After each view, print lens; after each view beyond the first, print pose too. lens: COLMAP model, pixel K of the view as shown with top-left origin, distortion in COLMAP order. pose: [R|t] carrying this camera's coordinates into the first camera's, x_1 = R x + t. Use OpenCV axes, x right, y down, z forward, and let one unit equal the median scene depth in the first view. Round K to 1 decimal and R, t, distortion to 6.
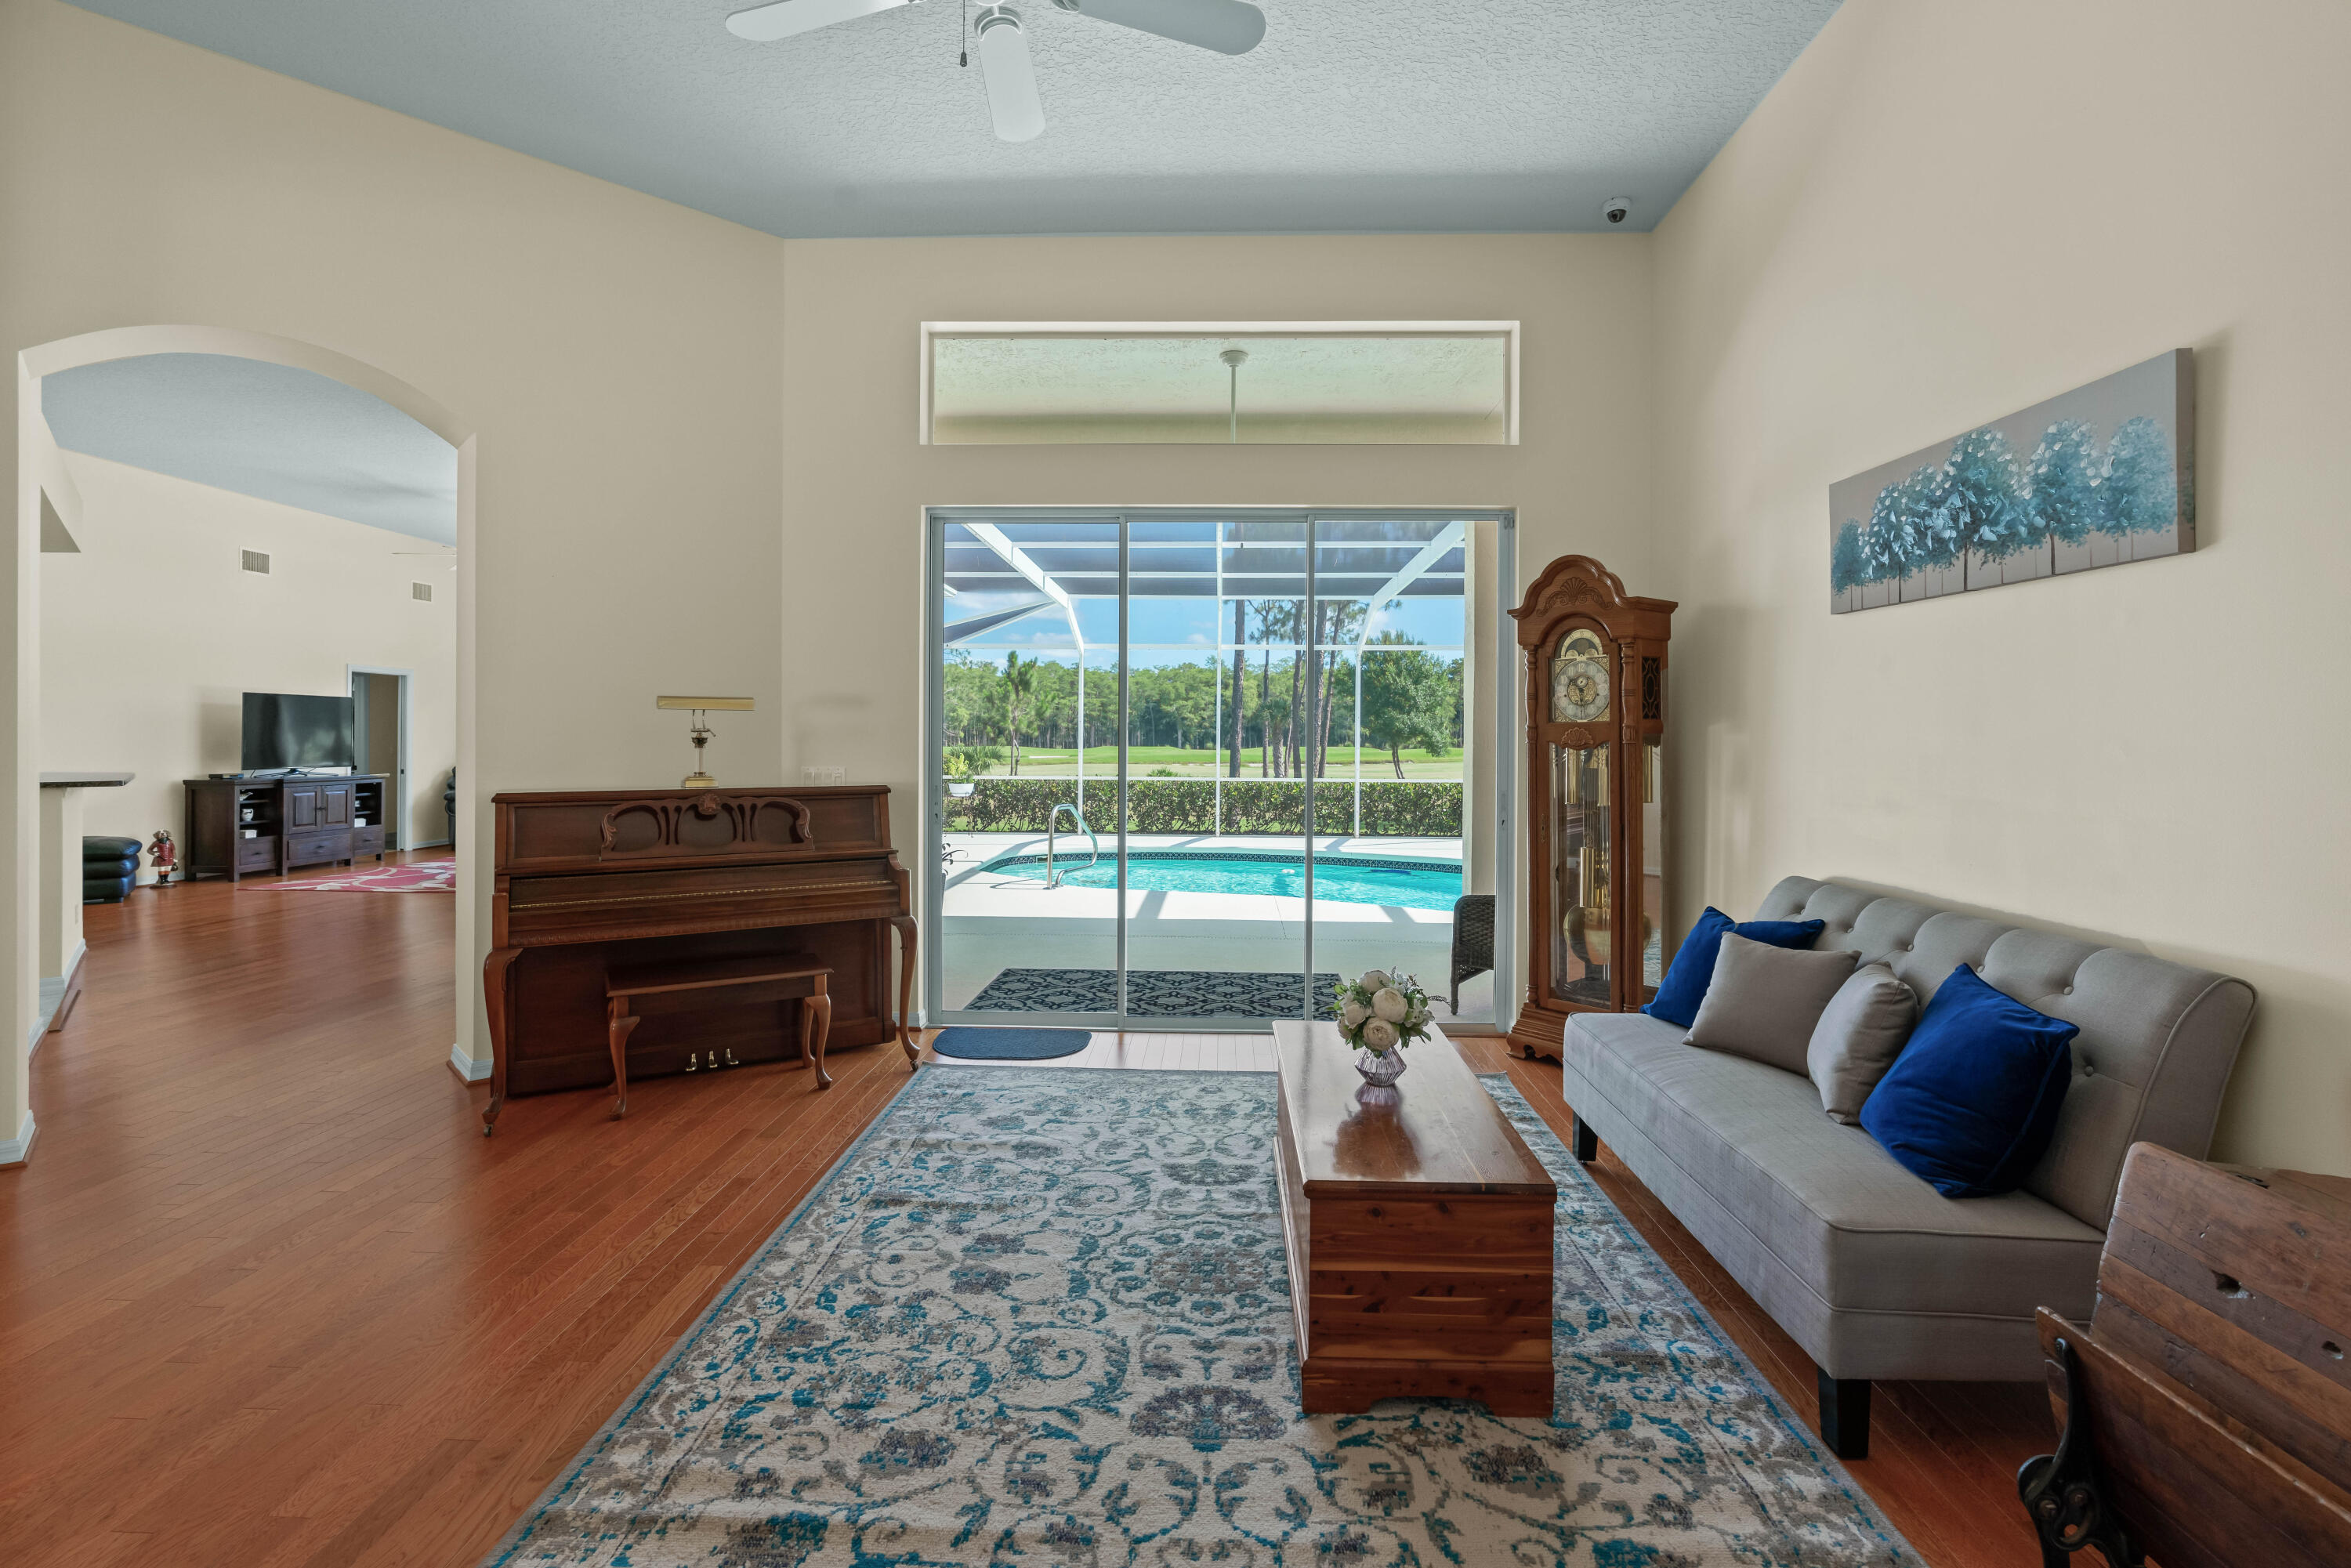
lens RADIAL K [[1068.2, 0, 1178.9], [0, 1068.2, 737.2], [0, 0, 1]] dist [-0.017545, 0.007463]
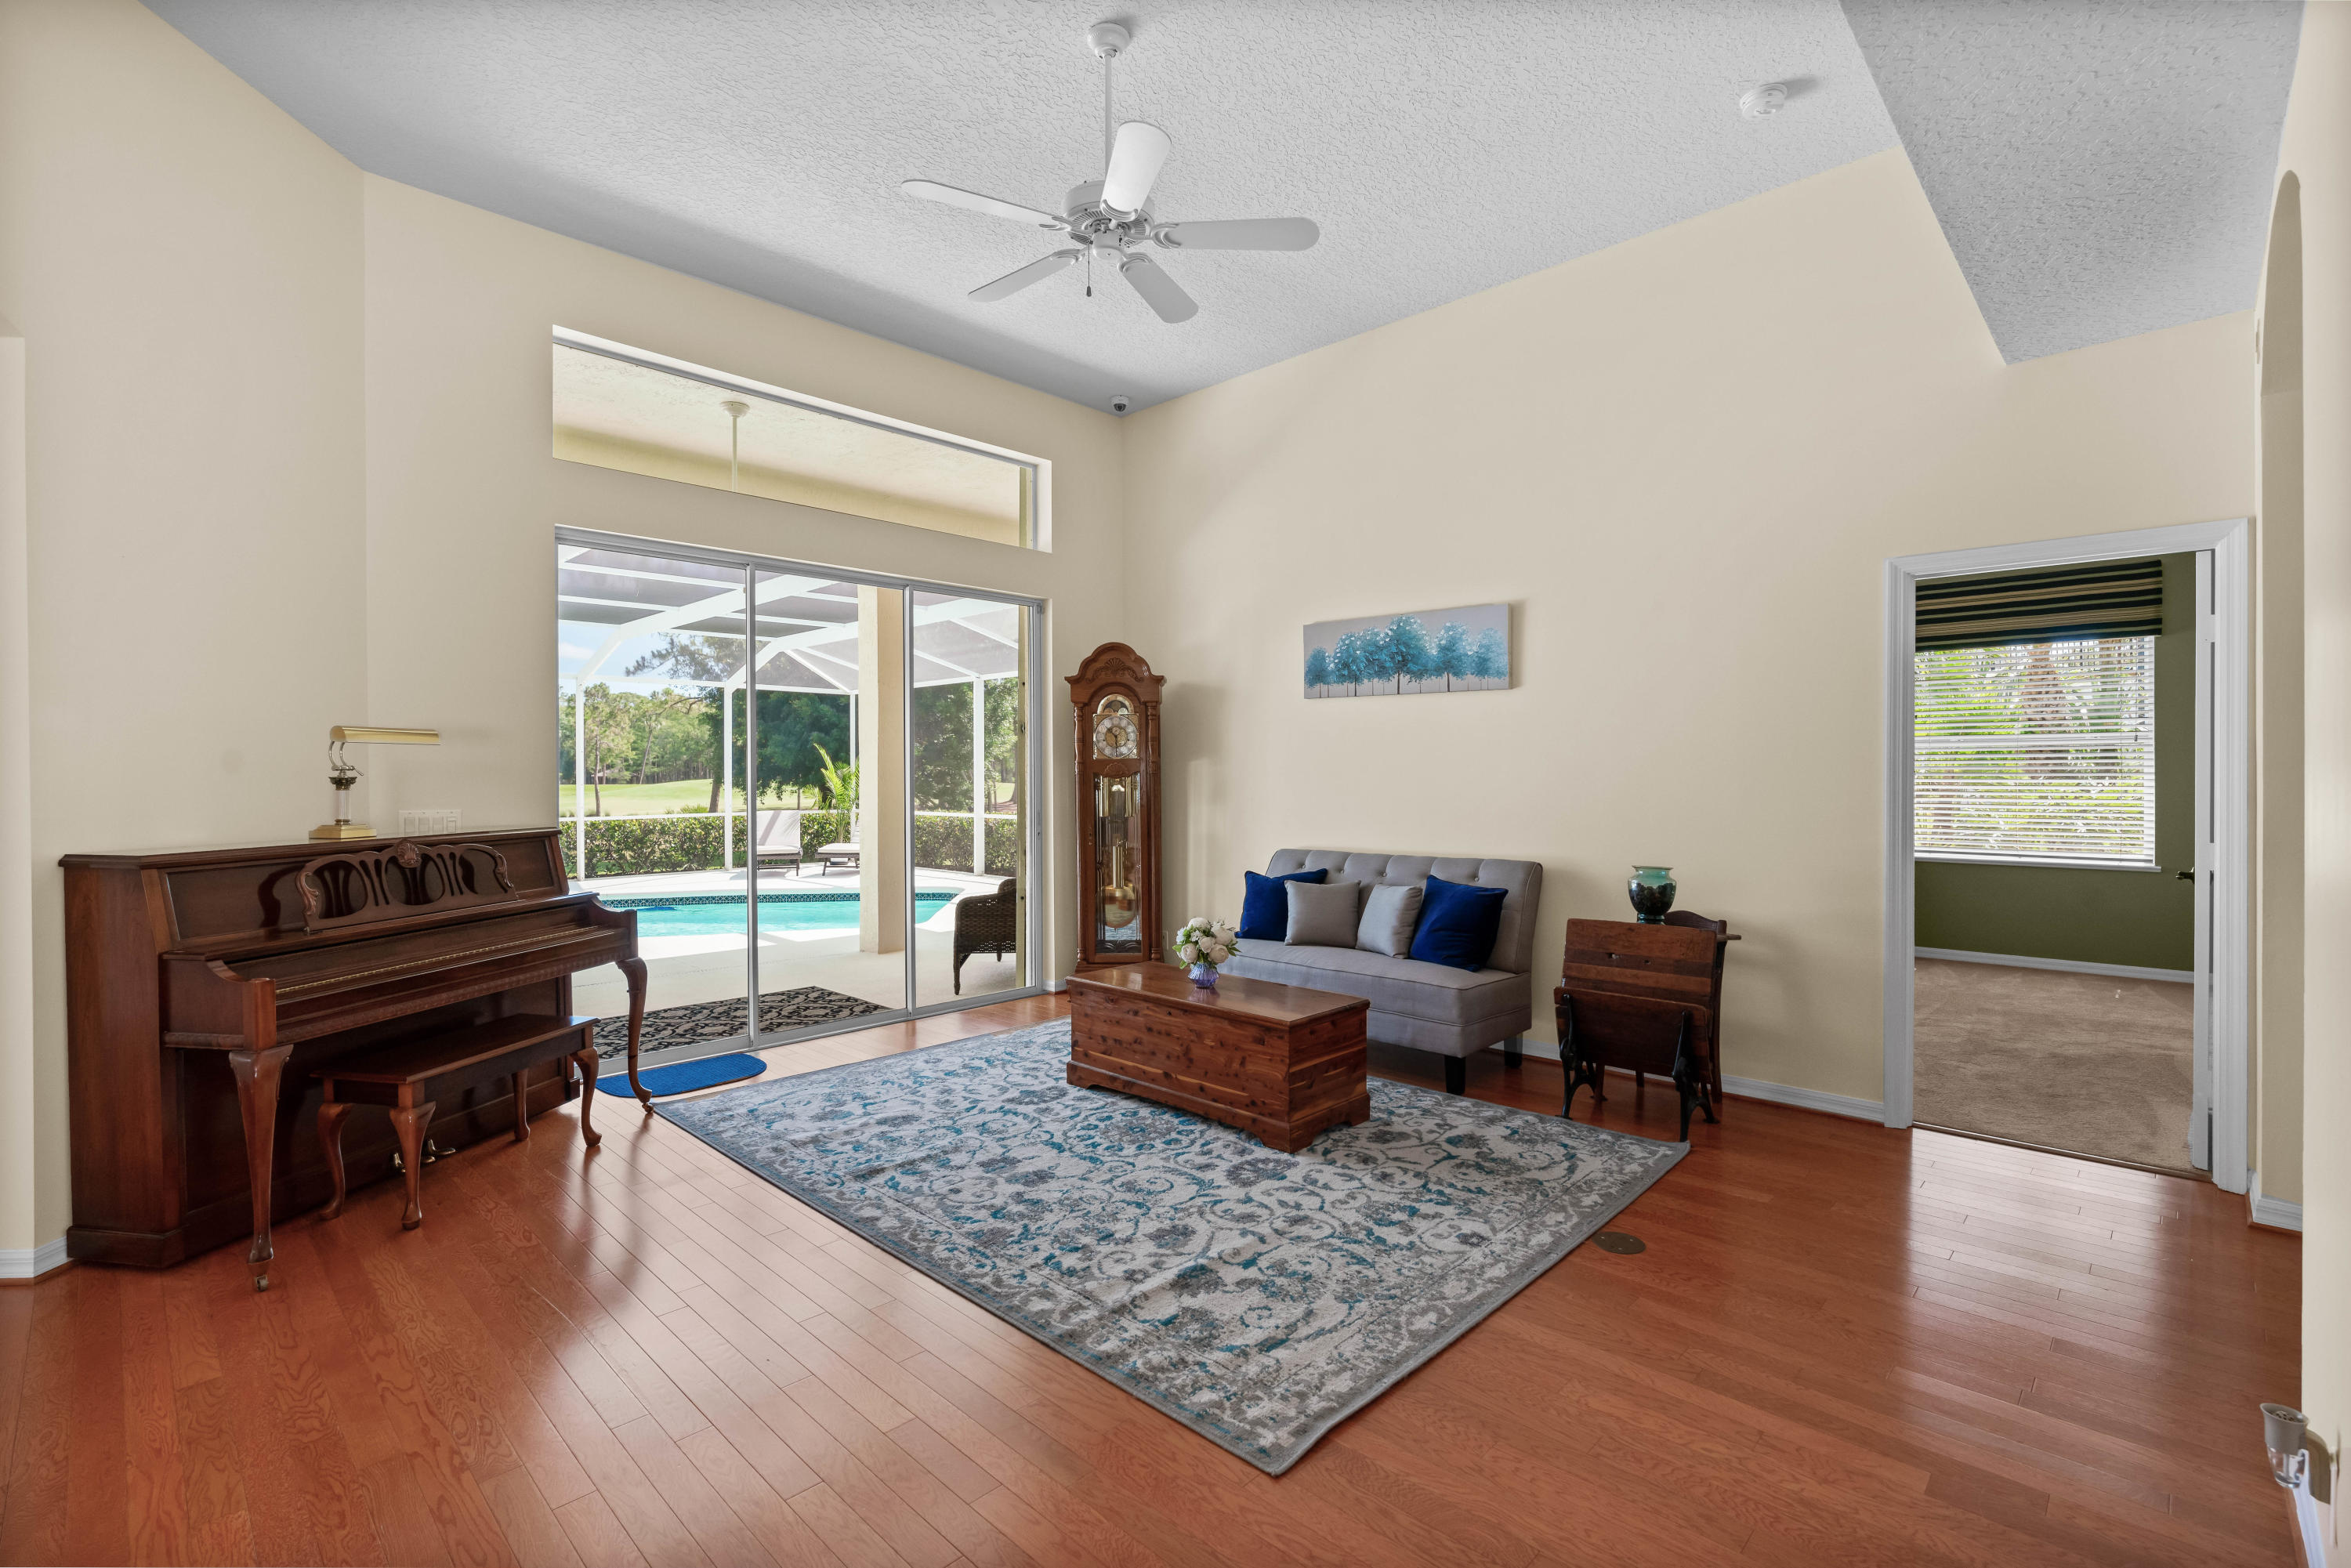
lens RADIAL K [[1056.7, 0, 1178.7], [0, 1056.7, 773.8], [0, 0, 1]] dist [-0.017578, 0.006592]
pose [[0.665920, -0.010017, 0.745956, -0.942100], [0.007800, 0.999949, 0.006465, -0.003935], [-0.745982, 0.001513, 0.665964, -0.017624]]
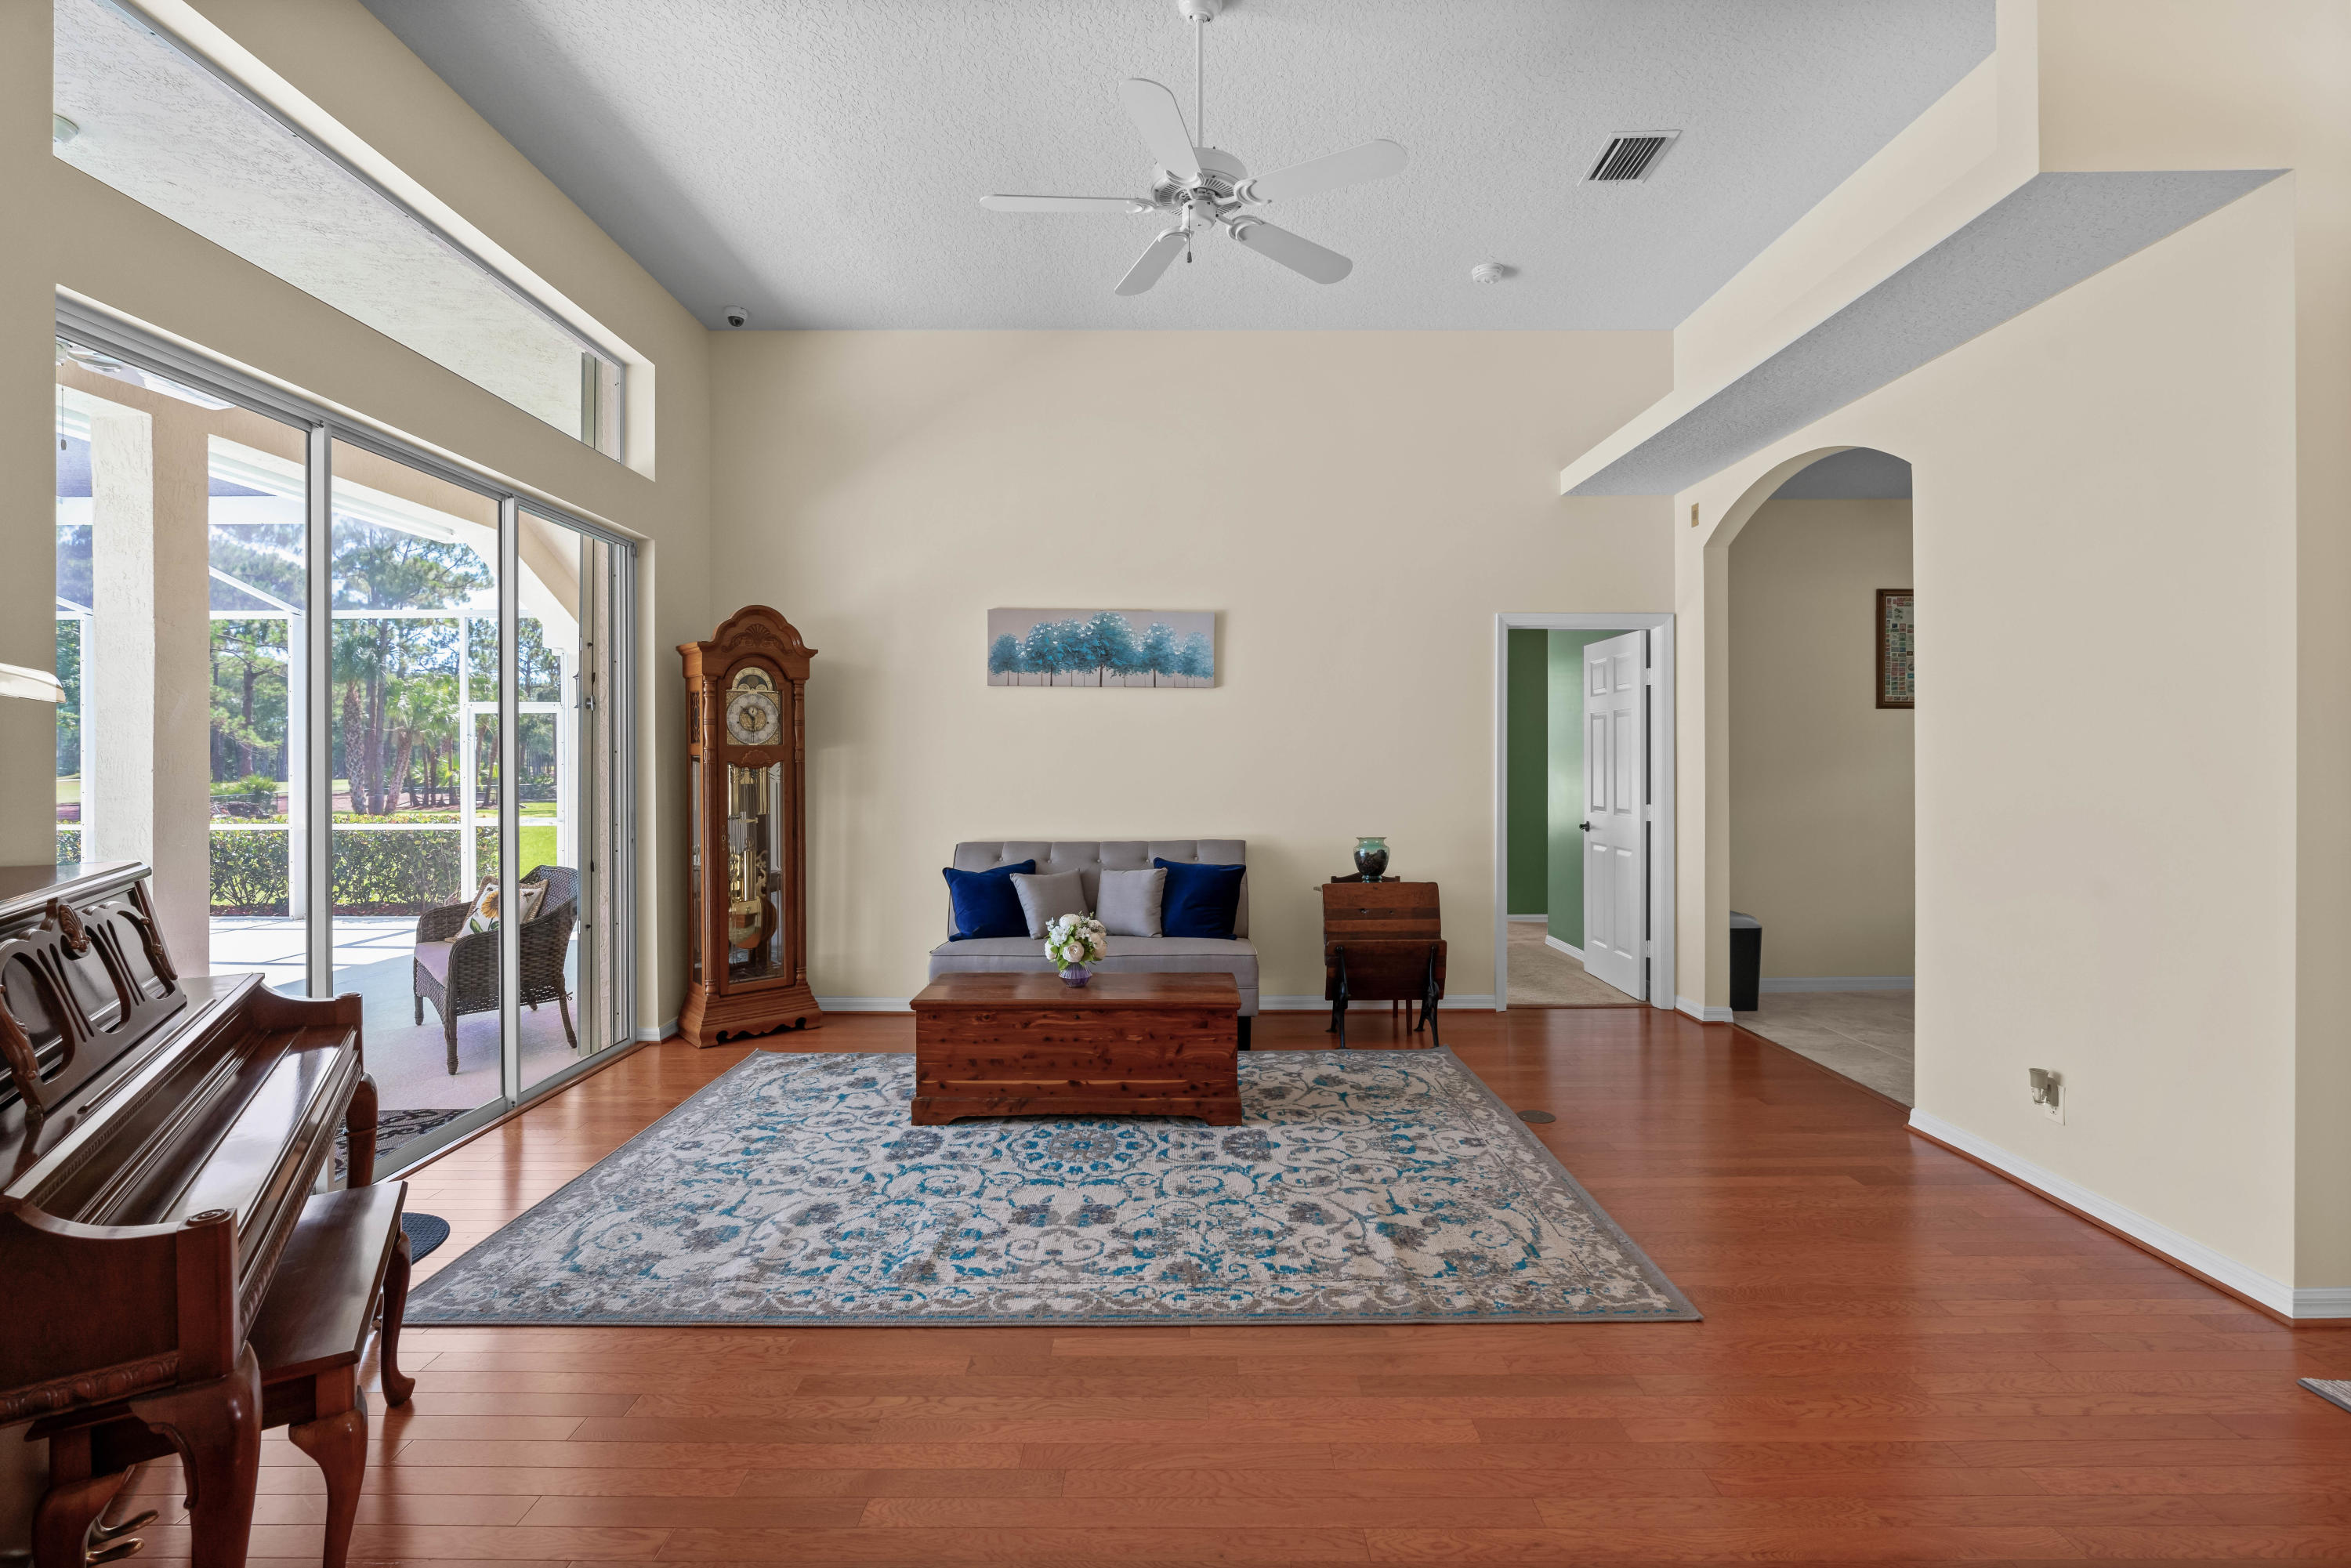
lens RADIAL K [[1060.2, 0, 1182.4], [0, 1060.2, 758.3], [0, 0, 1]] dist [-0.019430, 0.009036]
pose [[-0.044764, -0.004635, 0.998987, -1.236107], [0.001139, 0.999988, 0.004691, -0.006809], [-0.998997, 0.001348, -0.044758, 0.857219]]
